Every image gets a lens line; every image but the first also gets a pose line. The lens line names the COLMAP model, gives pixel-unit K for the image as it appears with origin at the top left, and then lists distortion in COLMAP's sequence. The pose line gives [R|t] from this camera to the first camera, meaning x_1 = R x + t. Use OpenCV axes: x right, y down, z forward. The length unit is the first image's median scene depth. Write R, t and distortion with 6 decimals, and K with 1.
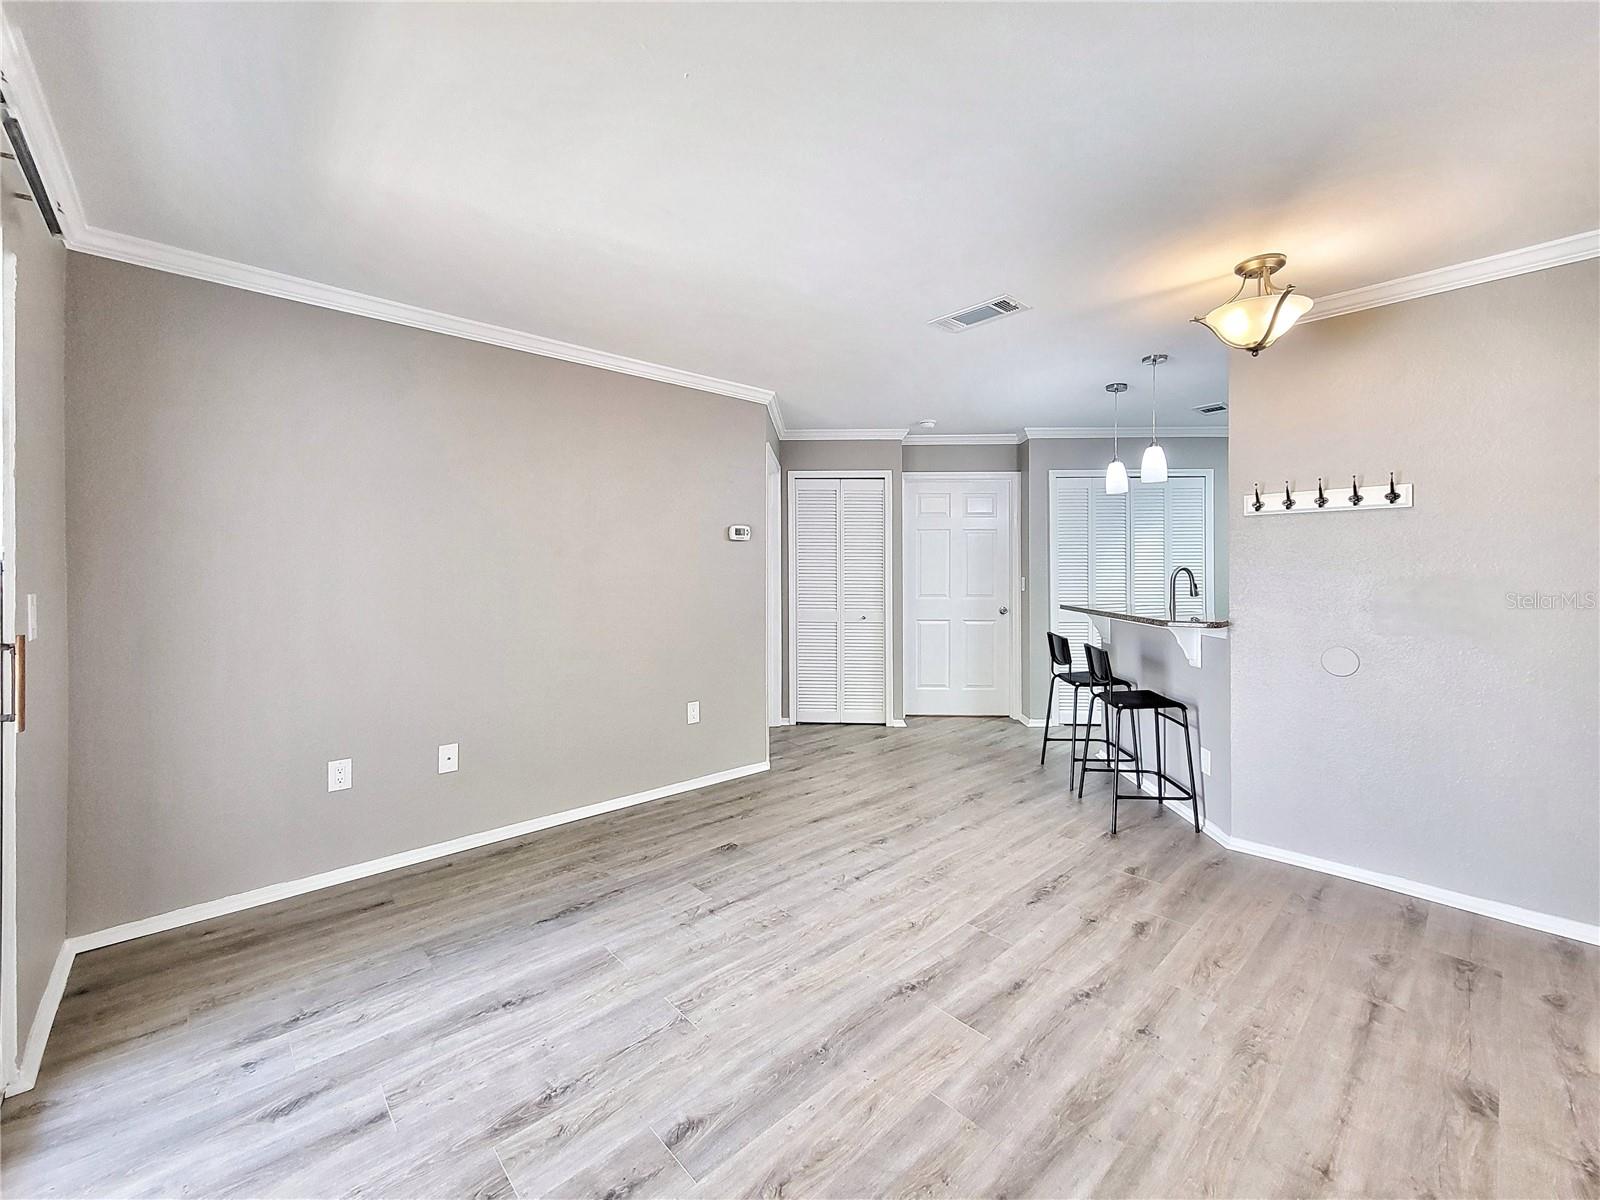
lens RADIAL K [[653.8, 0, 801.0], [0, 653.8, 577.9], [0, 0, 1]] dist [-0.000340, 0.000808]
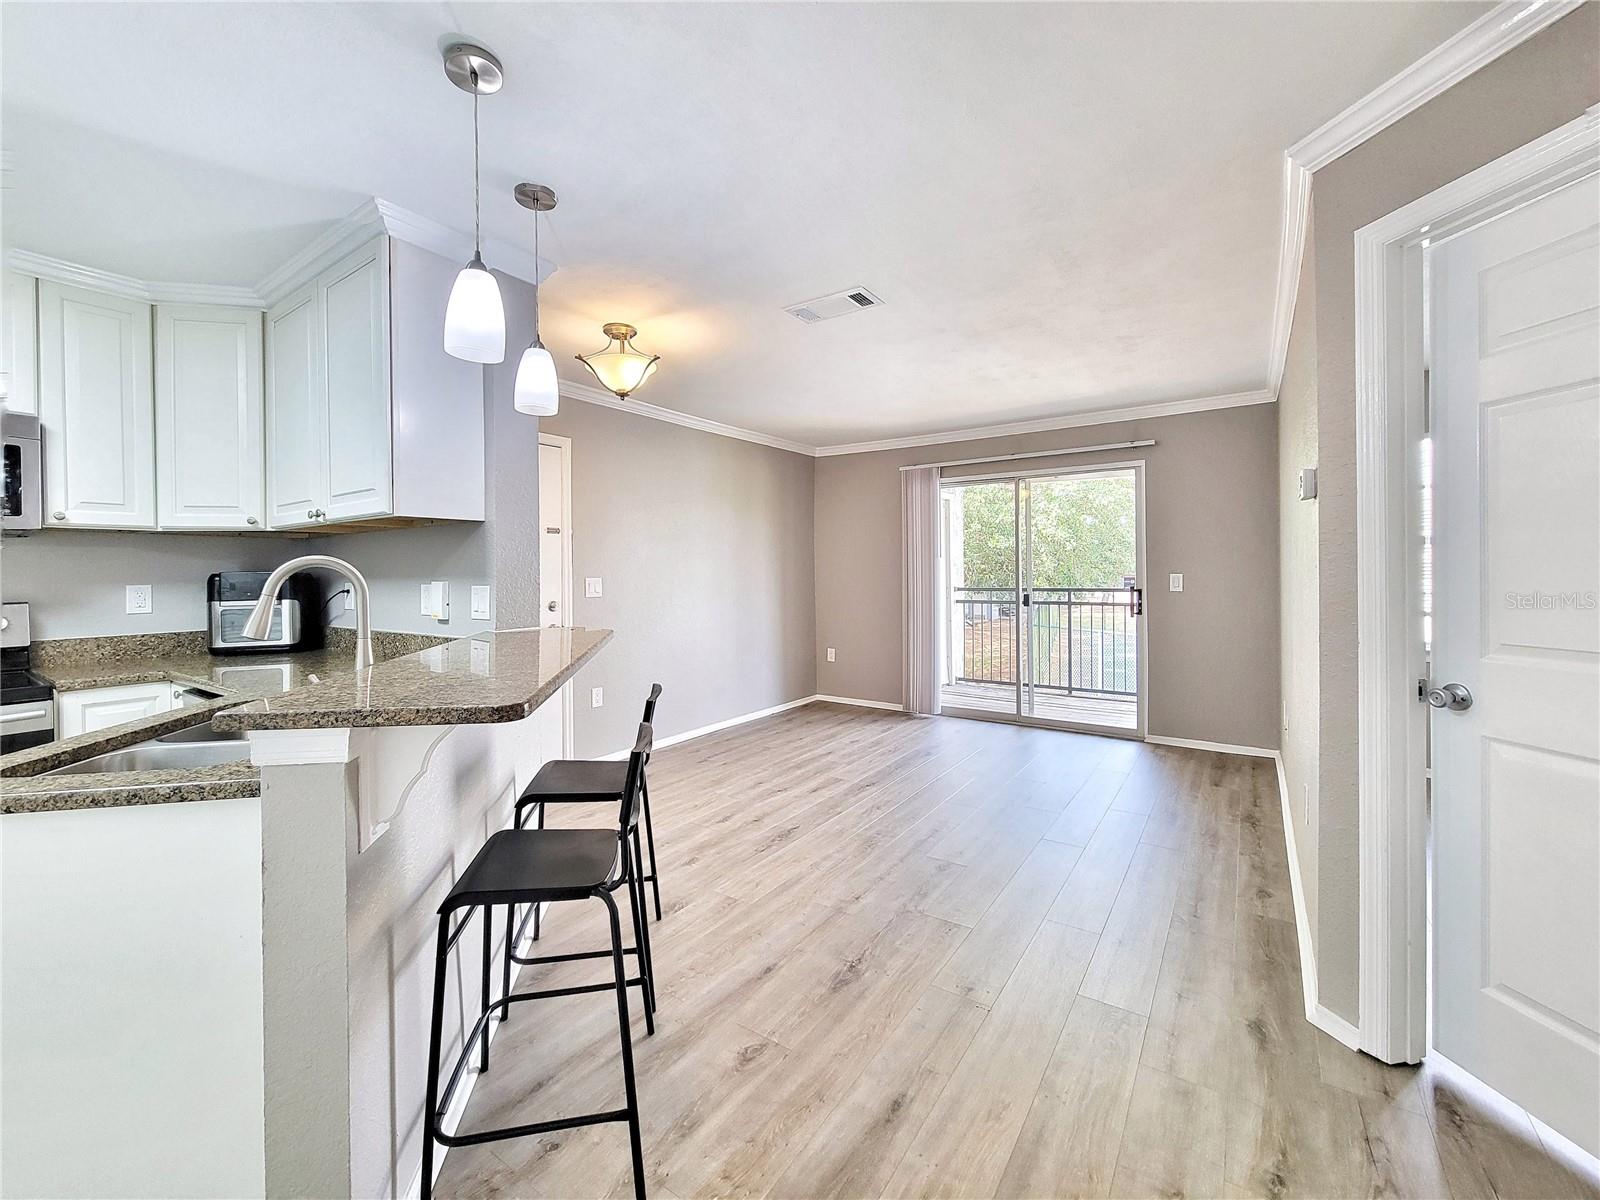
lens RADIAL K [[653.8, 0, 804.7], [0, 653.8, 576.1], [0, 0, 1]] dist [-0.000340, 0.000808]
pose [[-0.973557, 0.008551, -0.228285, 0.571395], [0.004790, 0.999844, 0.017024, -0.013710], [0.228395, 0.015481, -0.973445, 2.056184]]
